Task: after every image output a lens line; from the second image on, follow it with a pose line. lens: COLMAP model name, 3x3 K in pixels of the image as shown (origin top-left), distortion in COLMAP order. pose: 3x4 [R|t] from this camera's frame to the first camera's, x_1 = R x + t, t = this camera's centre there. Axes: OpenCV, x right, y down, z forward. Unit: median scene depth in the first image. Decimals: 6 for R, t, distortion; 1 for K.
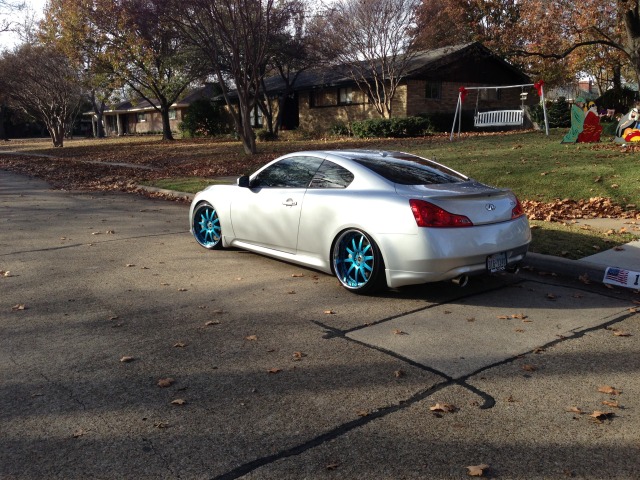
lens RADIAL K [[590.8, 0, 320.0], [0, 590.8, 240.0], [0, 0, 1]] dist [0.161241, -0.274896]
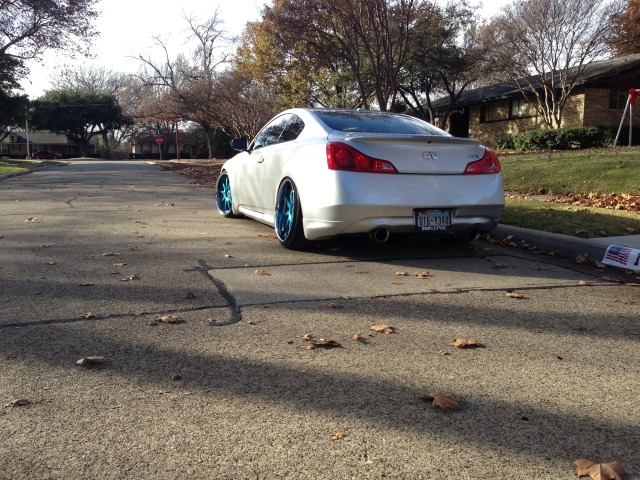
lens RADIAL K [[590.8, 0, 320.0], [0, 590.8, 240.0], [0, 0, 1]] dist [0.161241, -0.274896]
pose [[0.941075, 0.064028, -0.332081, 0.091565], [-0.080221, 0.996153, -0.035270, 0.023296], [0.328545, 0.059831, 0.942591, 0.032896]]
